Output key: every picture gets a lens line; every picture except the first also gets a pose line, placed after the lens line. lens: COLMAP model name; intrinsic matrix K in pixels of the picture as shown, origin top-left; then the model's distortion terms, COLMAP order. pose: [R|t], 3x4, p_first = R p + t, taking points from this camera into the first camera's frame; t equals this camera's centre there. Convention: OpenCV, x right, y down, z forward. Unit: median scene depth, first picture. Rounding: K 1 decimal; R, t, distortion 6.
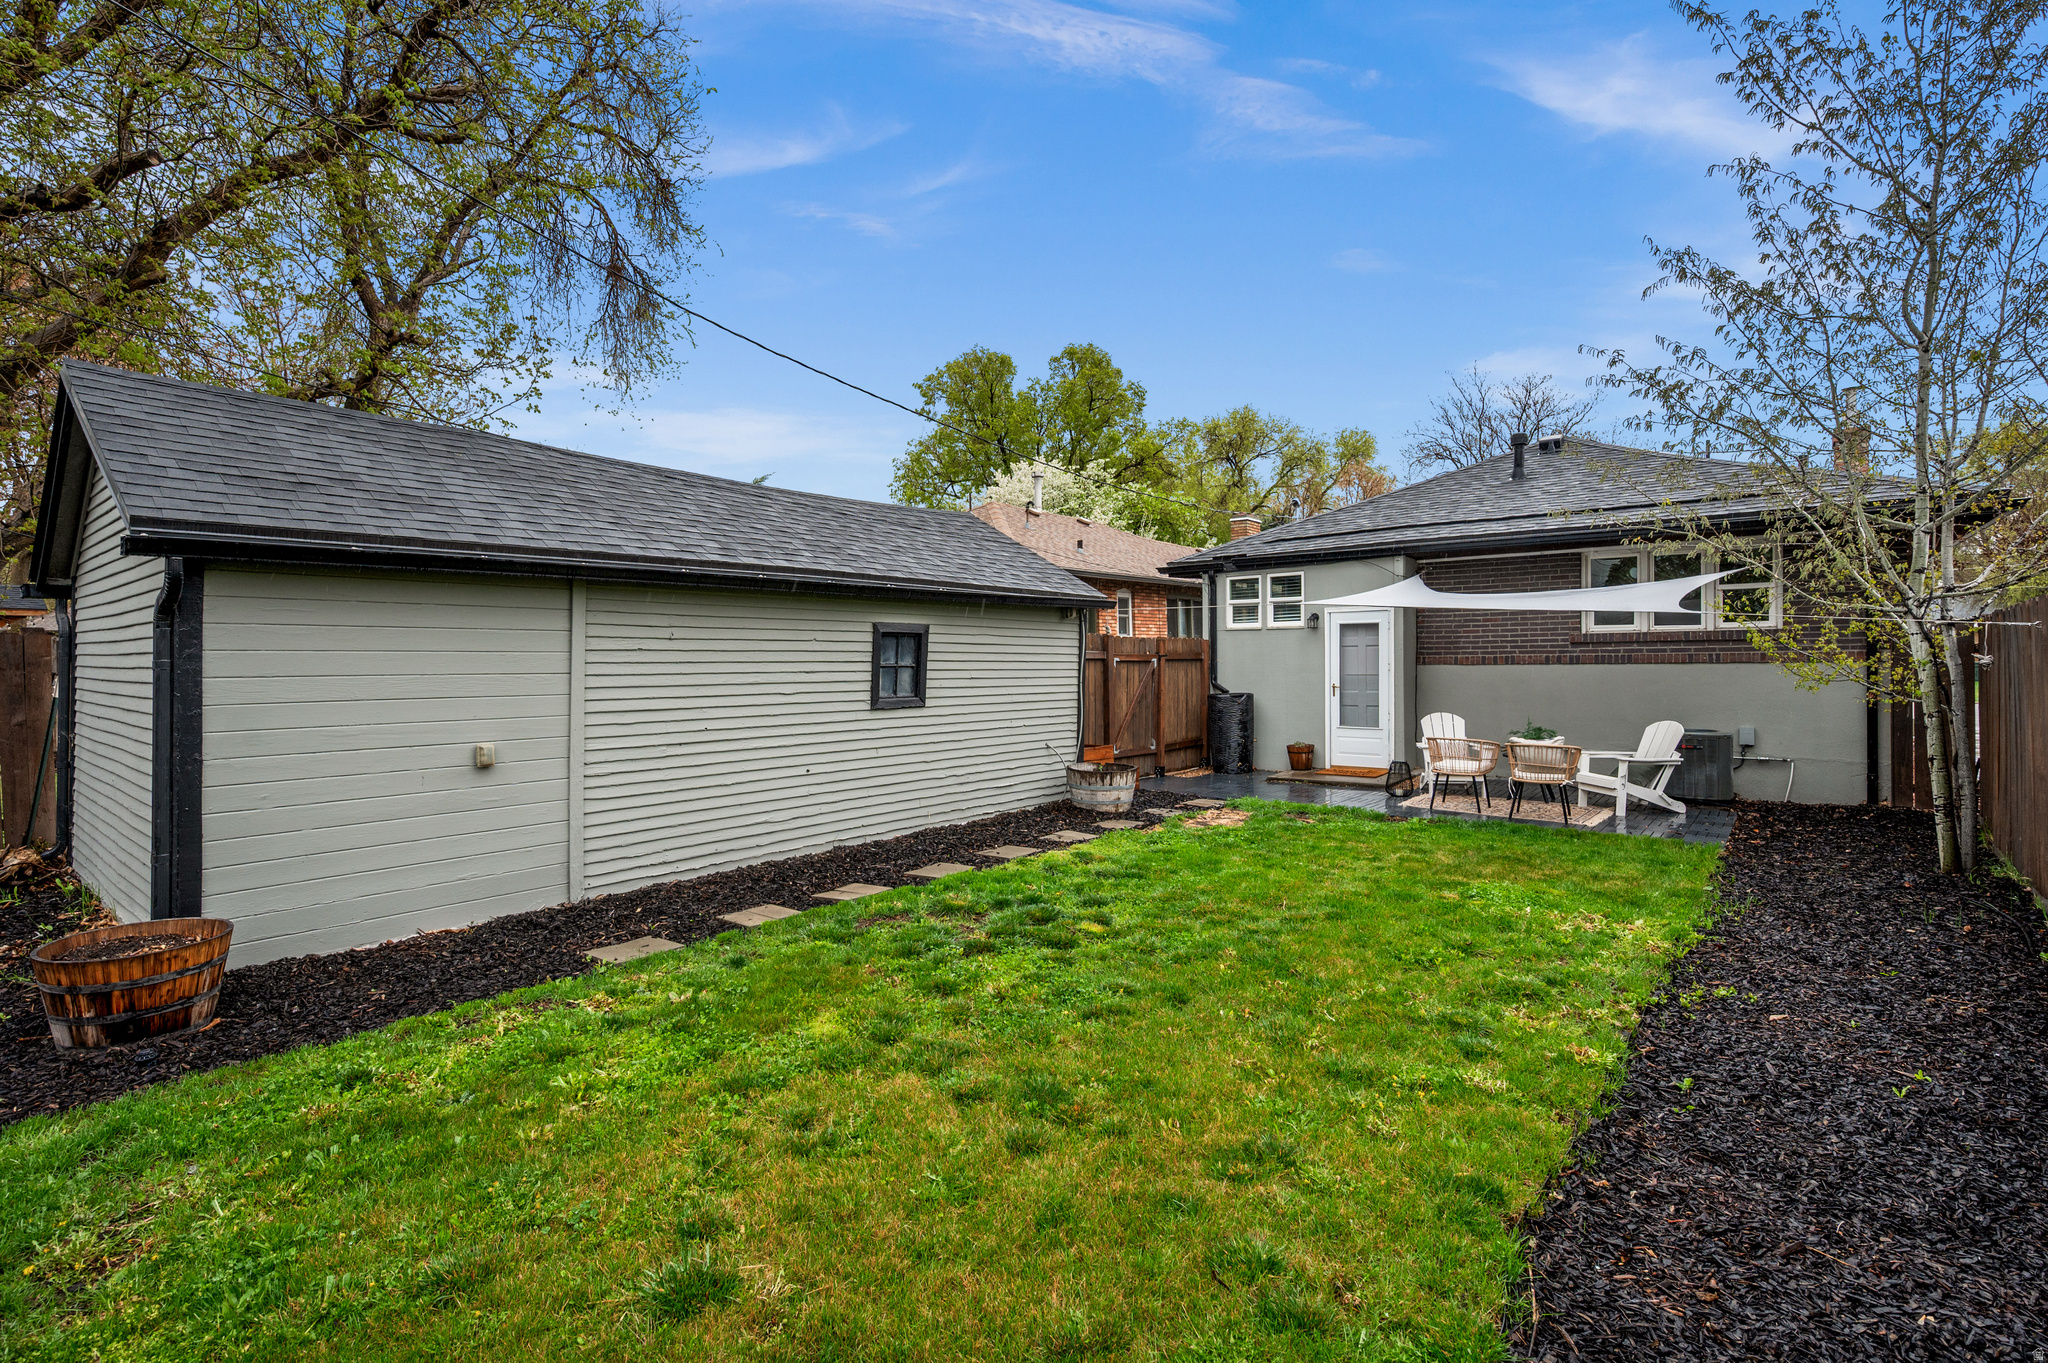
lens RADIAL K [[956.4, 0, 1024.7], [0, 956.4, 663.7], [0, 0, 1]] dist [-0.003417, -0.000783]
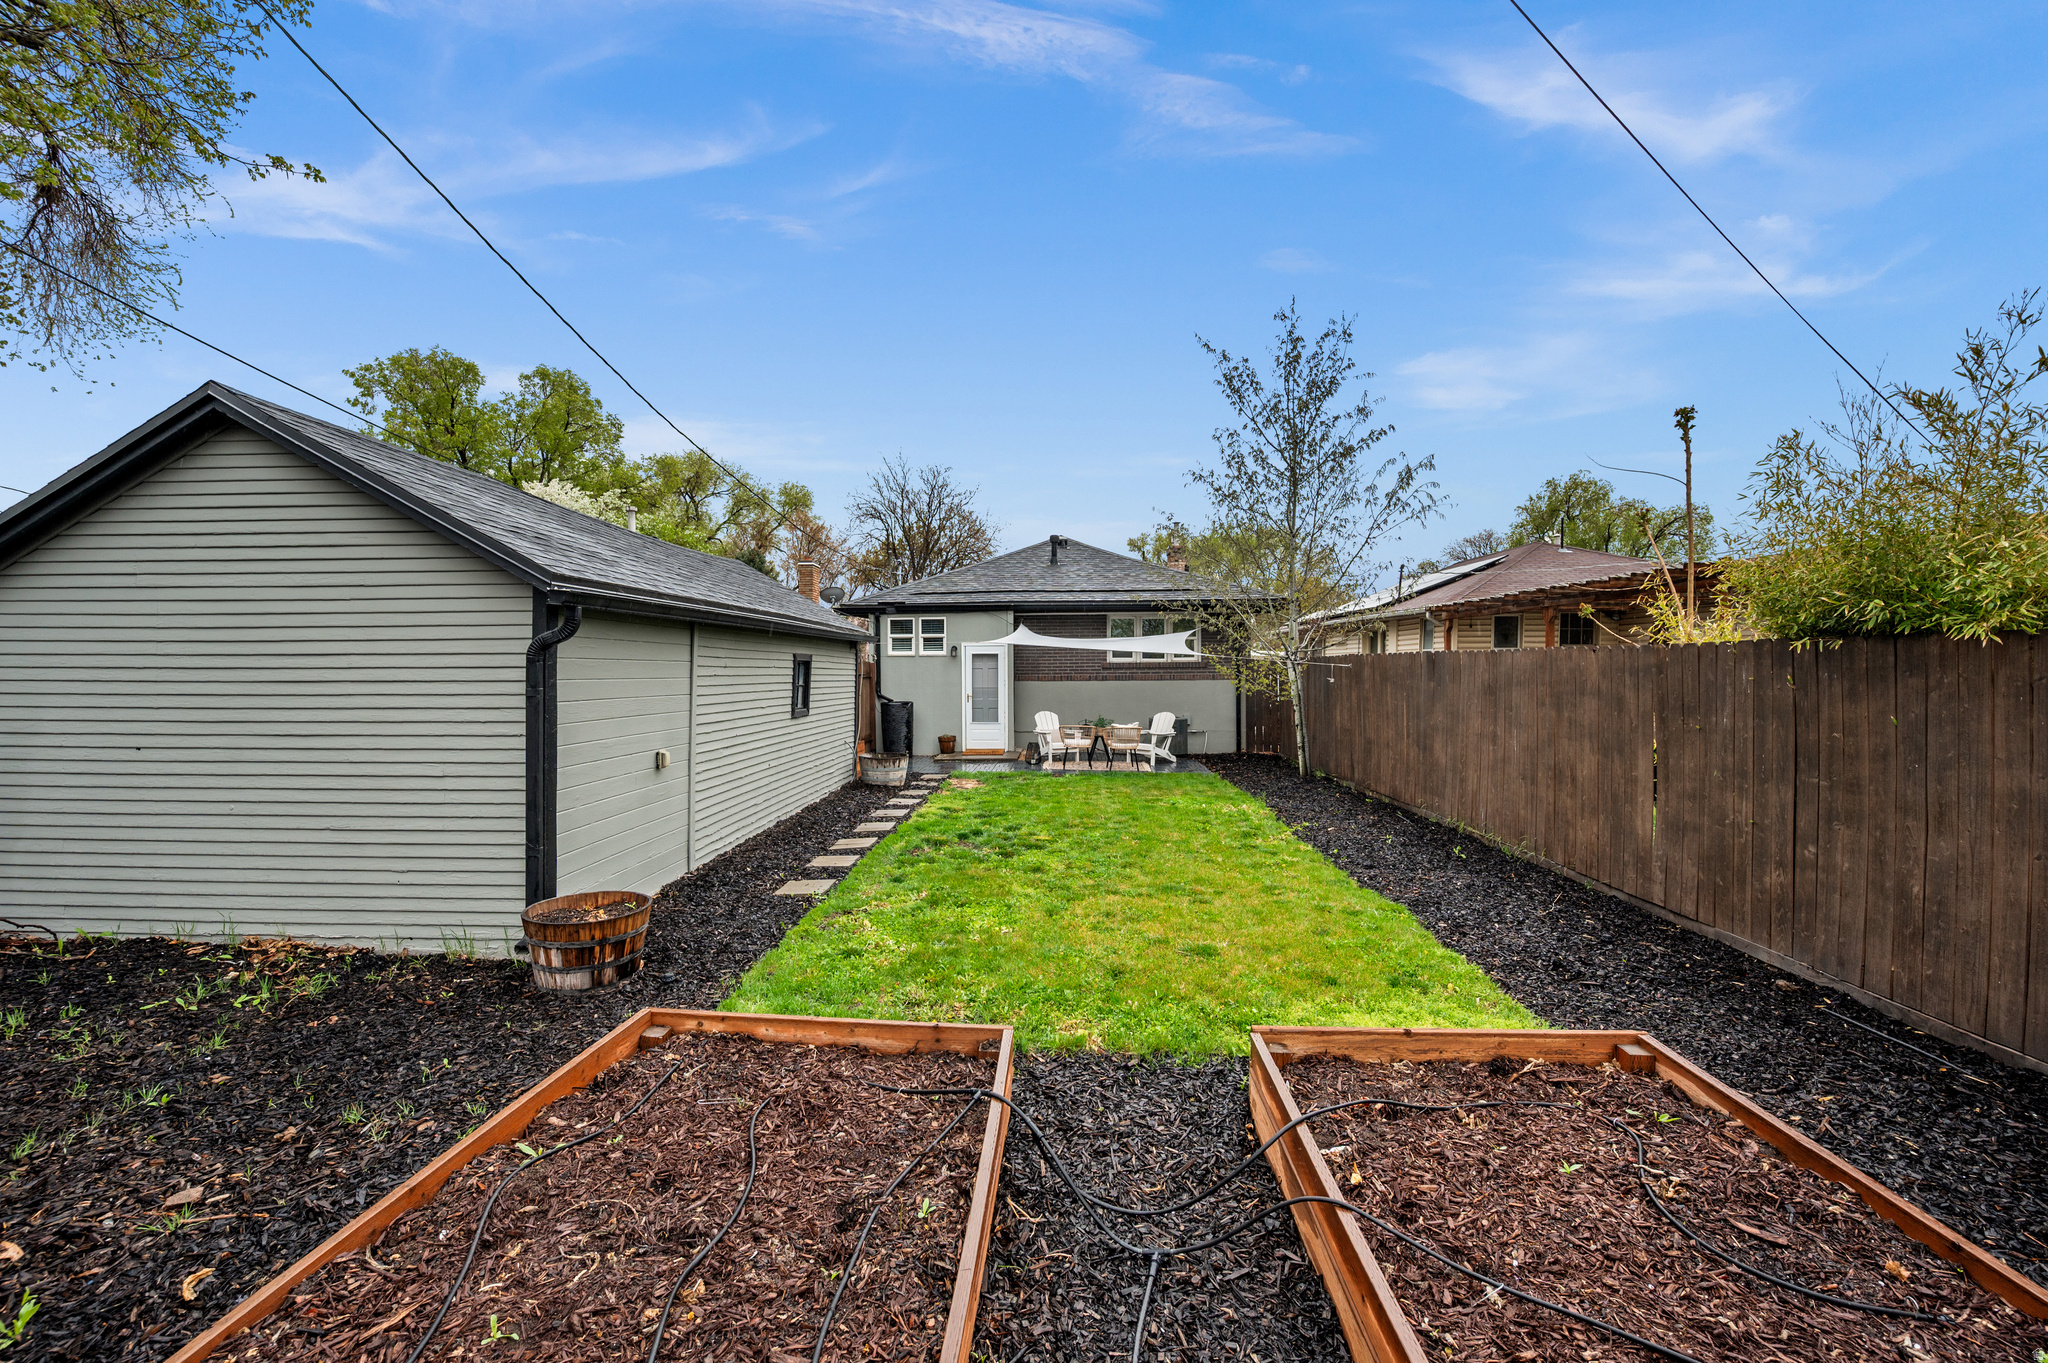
lens RADIAL K [[813.8, 0, 1021.4], [0, 813.8, 681.1], [0, 0, 1]] dist [-0.003644, -0.000242]
pose [[0.808822, -0.002952, 0.588046, -0.362772], [-0.001271, 0.999976, 0.006768, -0.007676], [-0.588052, -0.006221, 0.808799, -0.074774]]
